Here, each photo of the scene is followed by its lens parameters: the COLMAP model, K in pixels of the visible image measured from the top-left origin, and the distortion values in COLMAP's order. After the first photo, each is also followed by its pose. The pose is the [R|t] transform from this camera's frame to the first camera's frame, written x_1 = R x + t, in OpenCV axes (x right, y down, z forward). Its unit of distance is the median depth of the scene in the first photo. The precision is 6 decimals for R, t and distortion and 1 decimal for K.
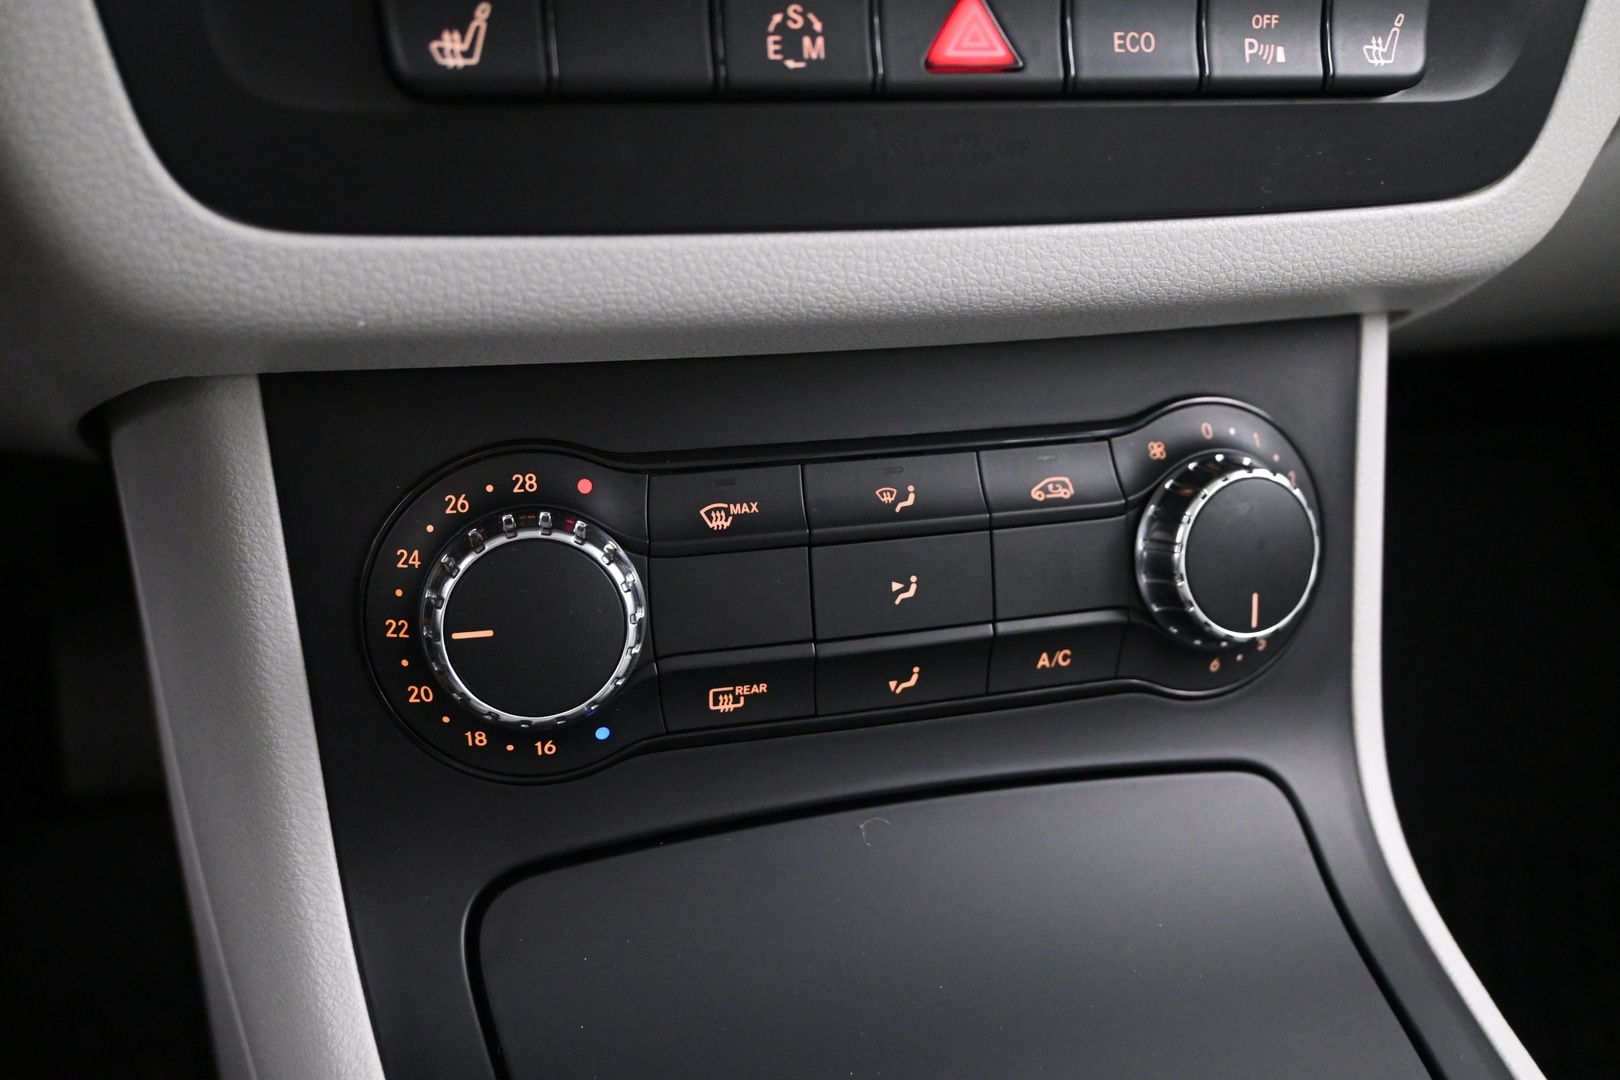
lens RADIAL K [[1519.3, 0, 810.0], [0, 1519.3, 540.0], [0, 0, 1]] dist [-0.012618, -0.014415]
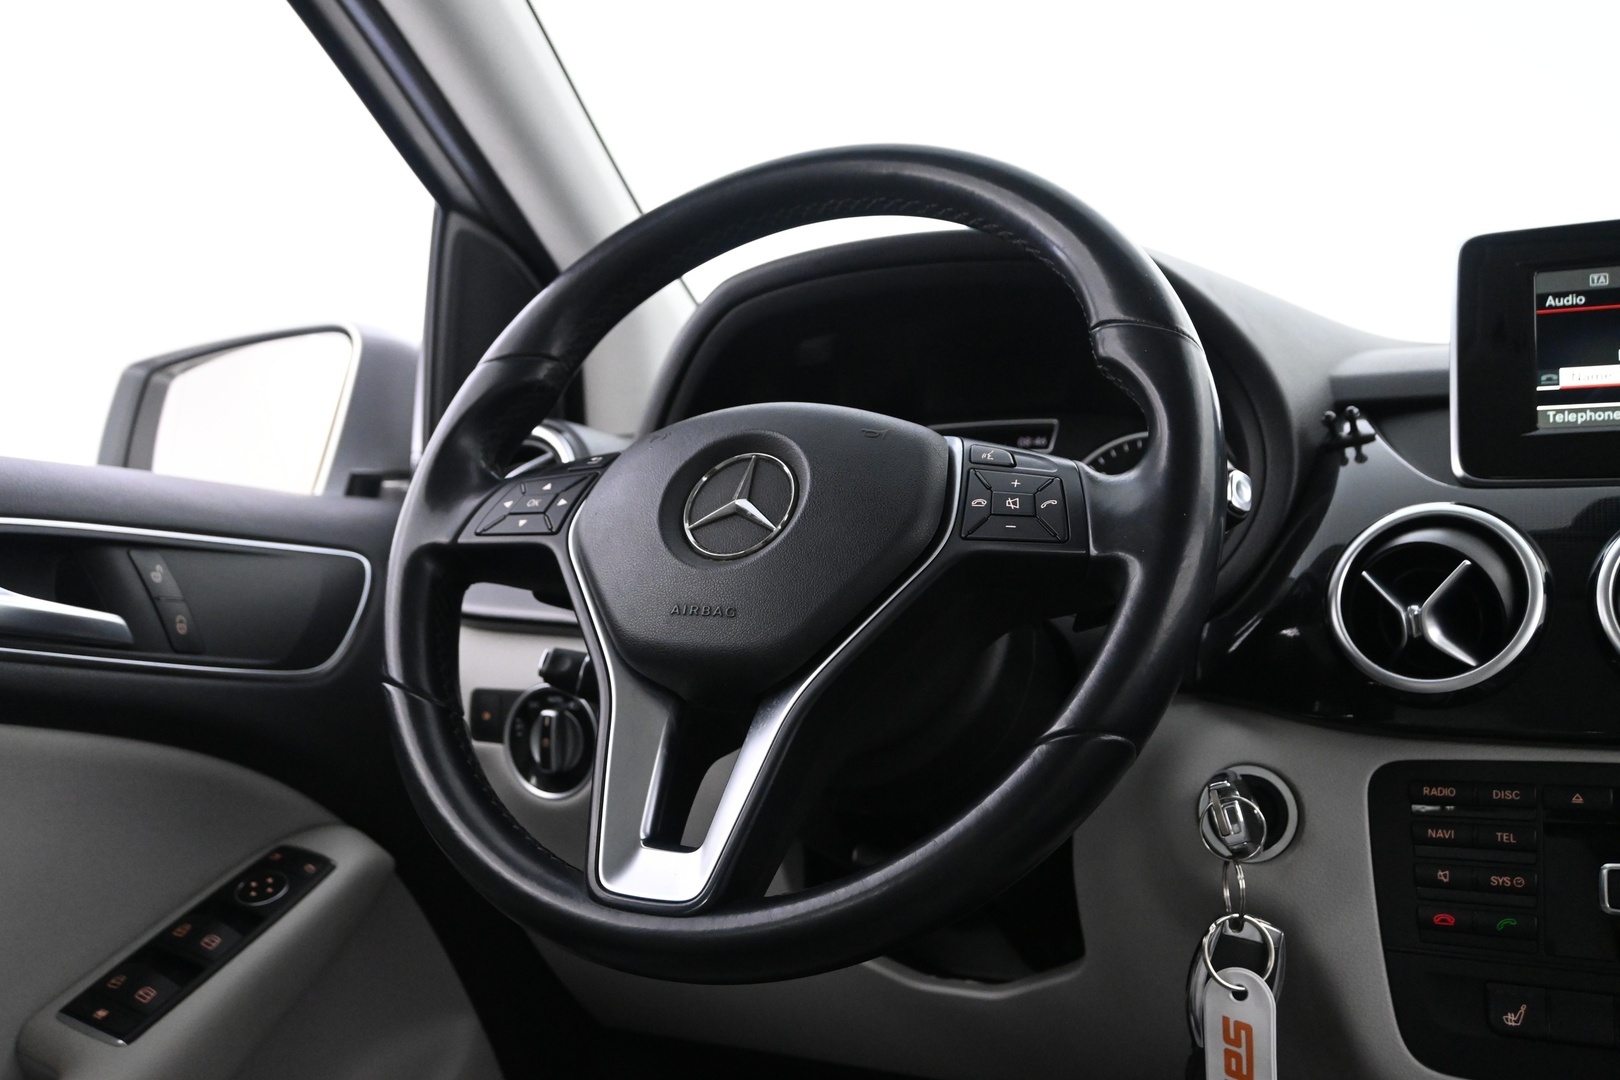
lens RADIAL K [[1519.3, 0, 810.0], [0, 1519.3, 540.0], [0, 0, 1]] dist [-0.012618, -0.014415]
pose [[0.728313, -0.068354, -0.681827, 0.709875], [-0.276448, 0.881138, -0.383631, 0.297709], [0.627006, 0.467893, 0.622848, -1.784346]]
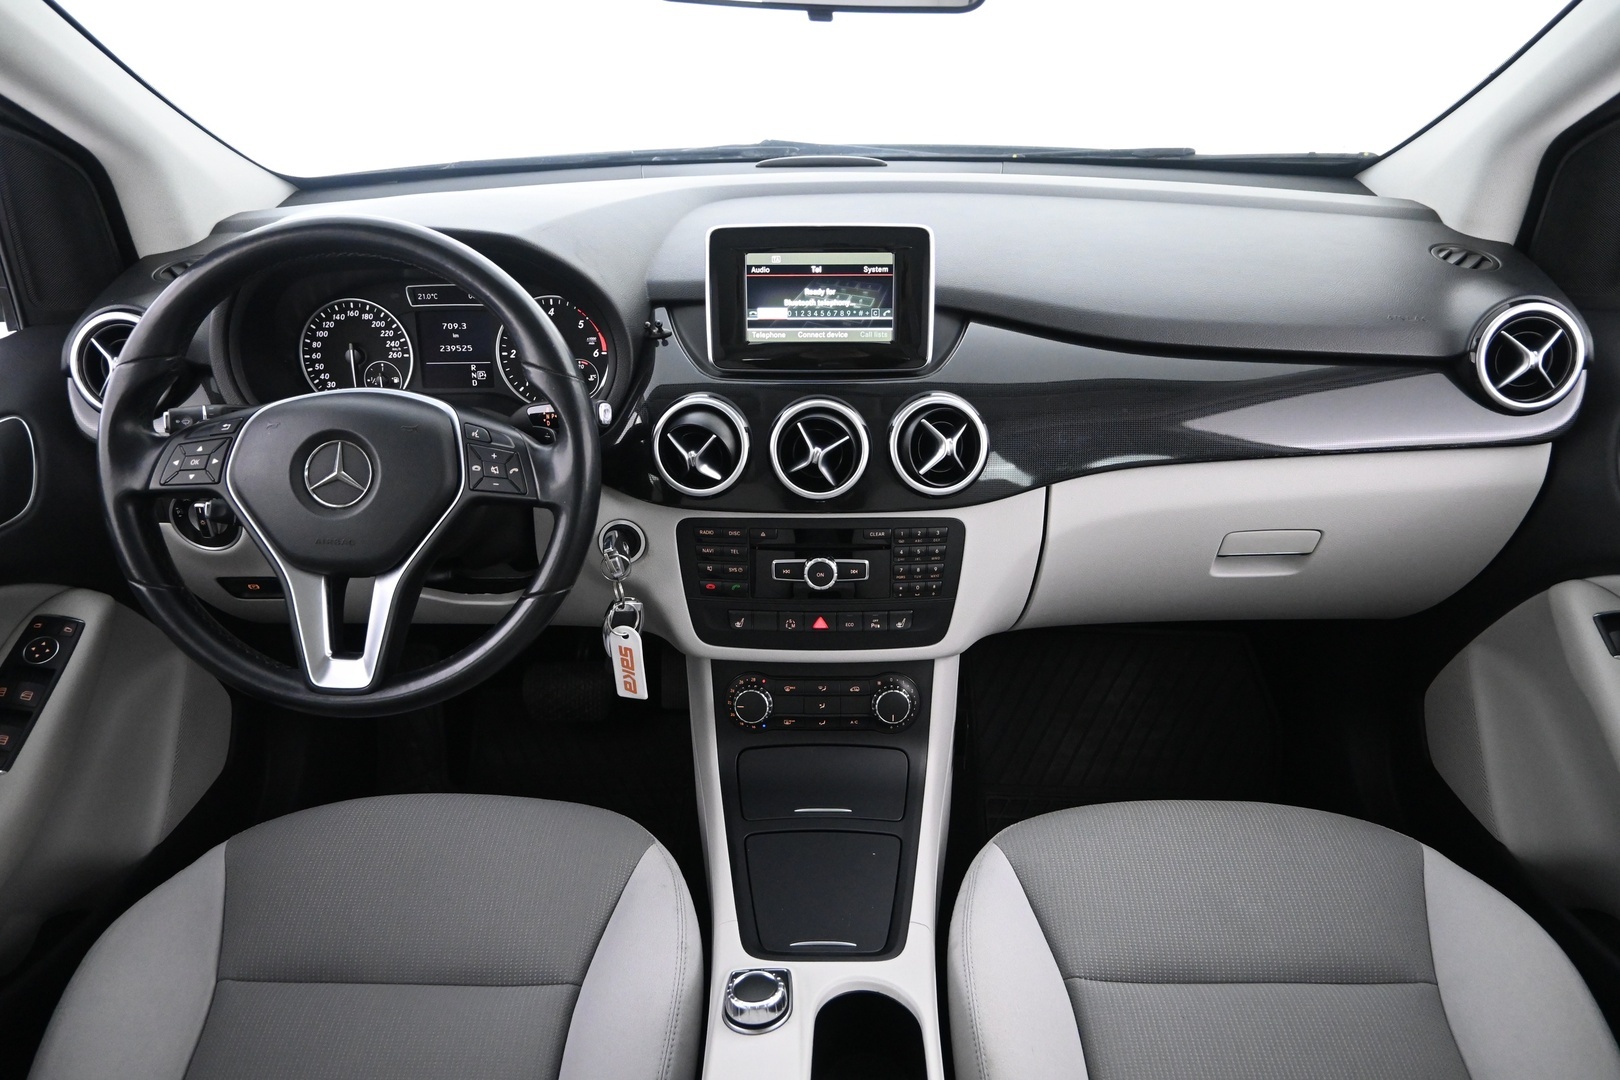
lens RADIAL K [[1073.4, 0, 810.0], [0, 1073.4, 540.0], [0, 0, 1]] dist [-0.000727, -0.000435]
pose [[0.953701, 0.086256, -0.288123, 1.235114], [-0.086665, 0.996173, 0.011359, -0.684999], [0.288000, 0.014137, 0.957526, -3.047967]]
